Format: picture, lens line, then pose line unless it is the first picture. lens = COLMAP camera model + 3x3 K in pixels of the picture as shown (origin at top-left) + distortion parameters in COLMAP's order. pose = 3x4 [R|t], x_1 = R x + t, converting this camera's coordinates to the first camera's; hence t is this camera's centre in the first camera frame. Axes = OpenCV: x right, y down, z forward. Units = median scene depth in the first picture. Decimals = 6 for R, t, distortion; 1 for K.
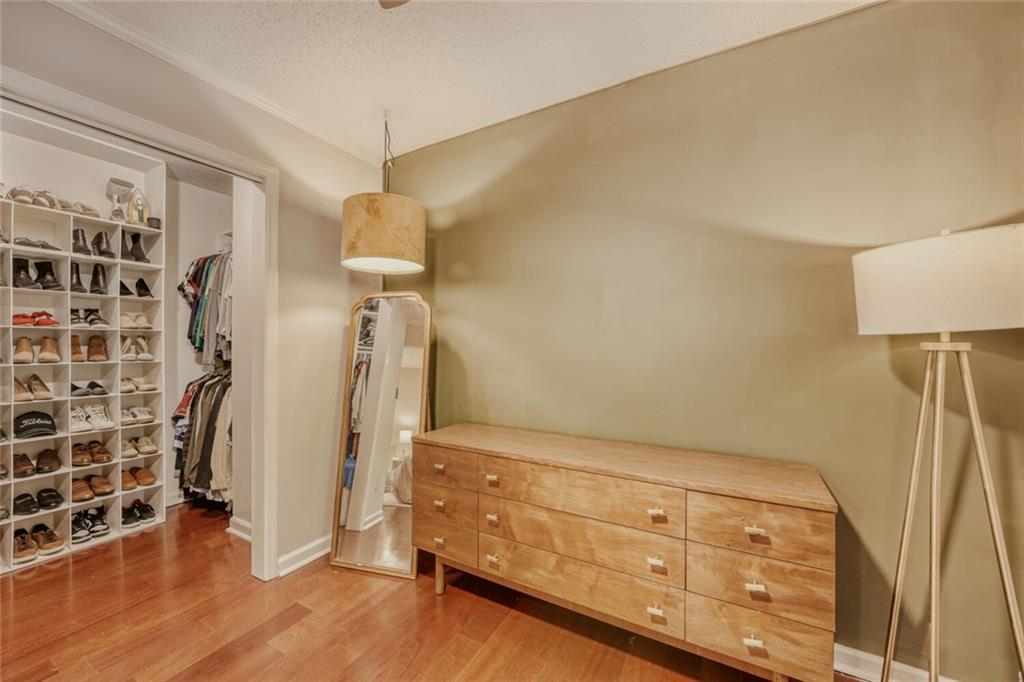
lens RADIAL K [[412.2, 0, 511.9], [0, 412.2, 350.1], [0, 0, 1]] dist [-0.008461, 0.000514]
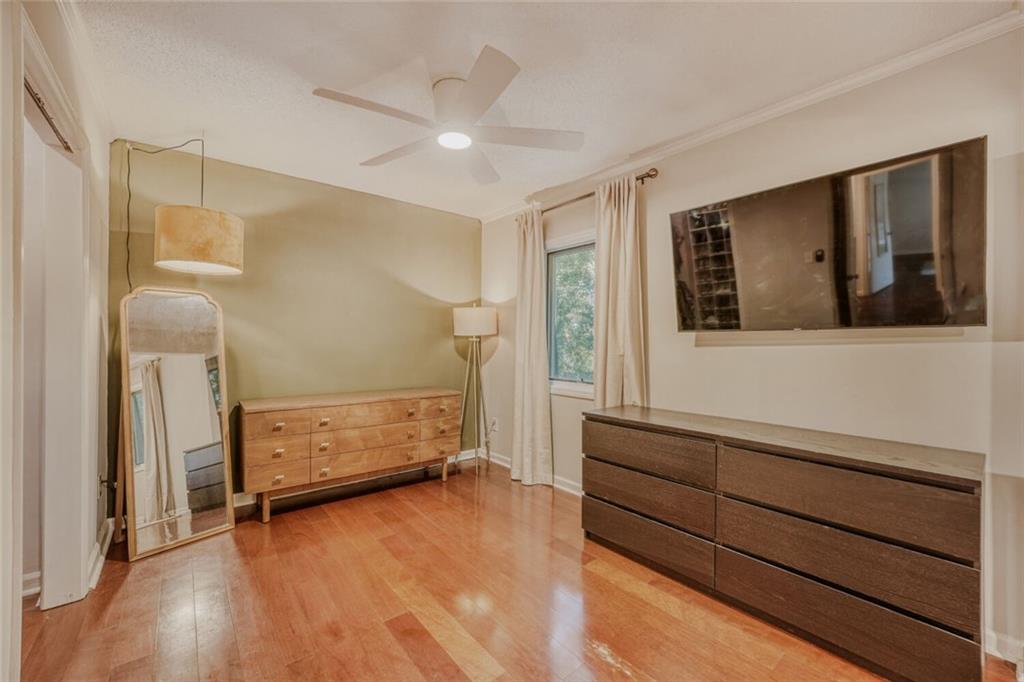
lens RADIAL K [[412.2, 0, 510.0], [0, 412.2, 340.2], [0, 0, 1]] dist [-0.008461, 0.000514]
pose [[0.313392, 0.001788, 0.949622, -1.760469], [0.006891, 0.999968, -0.004157, 0.007553], [-0.949599, 0.007847, 0.313369, -0.273369]]
